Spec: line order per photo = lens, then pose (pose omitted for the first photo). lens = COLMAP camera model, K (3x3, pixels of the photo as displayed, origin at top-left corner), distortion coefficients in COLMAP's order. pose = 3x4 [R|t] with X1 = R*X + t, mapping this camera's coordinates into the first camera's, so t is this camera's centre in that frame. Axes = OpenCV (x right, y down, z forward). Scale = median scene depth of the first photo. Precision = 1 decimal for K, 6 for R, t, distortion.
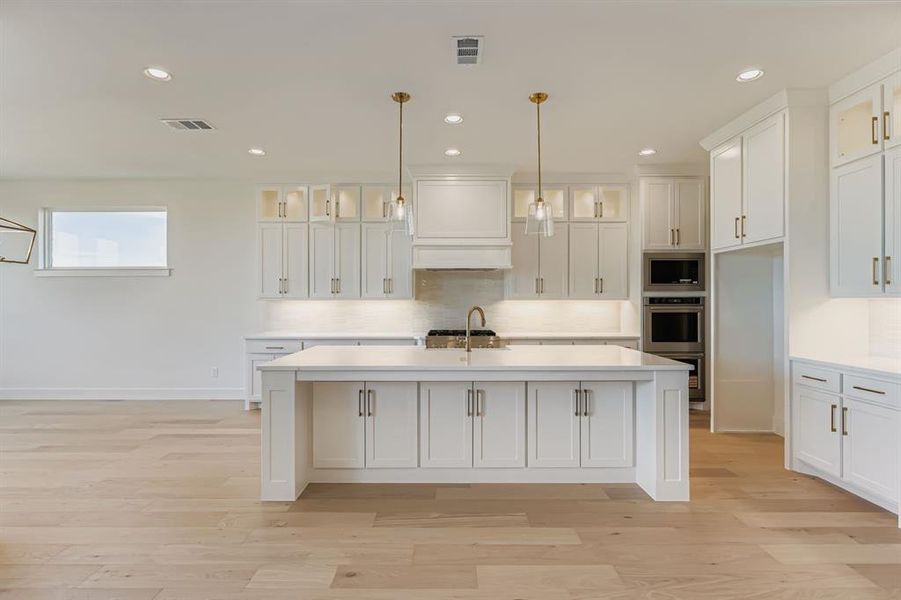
lens RADIAL K [[446.9, 0, 450.5], [0, 446.9, 300.0], [0, 0, 1]] dist [-0.002200, -0.000300]
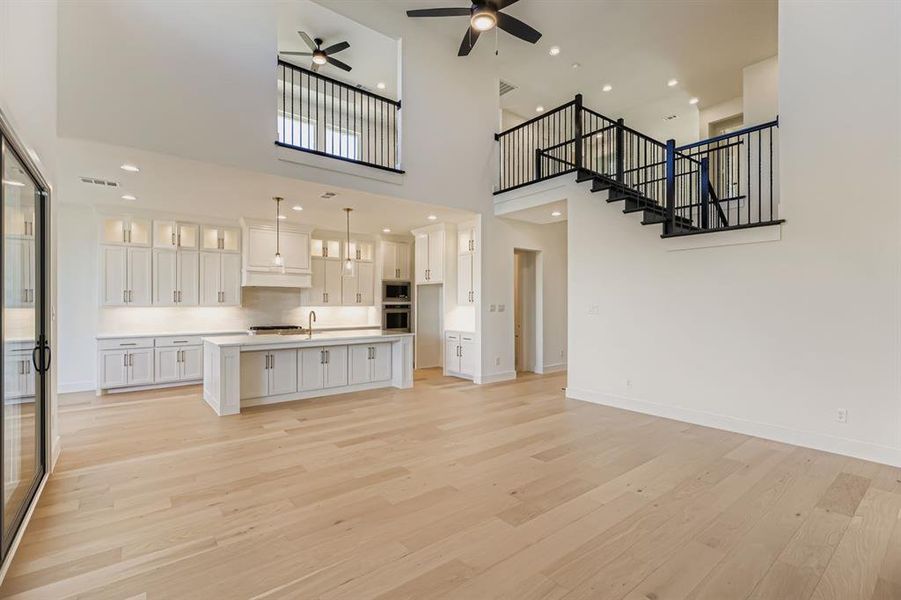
lens RADIAL K [[409.1, 0, 455.0], [0, 409.1, 302.9], [0, 0, 1]] dist [-0.000197, -0.000119]
pose [[0.782588, 0.001068, 0.622539, -0.396170], [-0.001293, 0.999999, -0.000090, -0.014651], [-0.622538, -0.000734, 0.782589, -0.527148]]
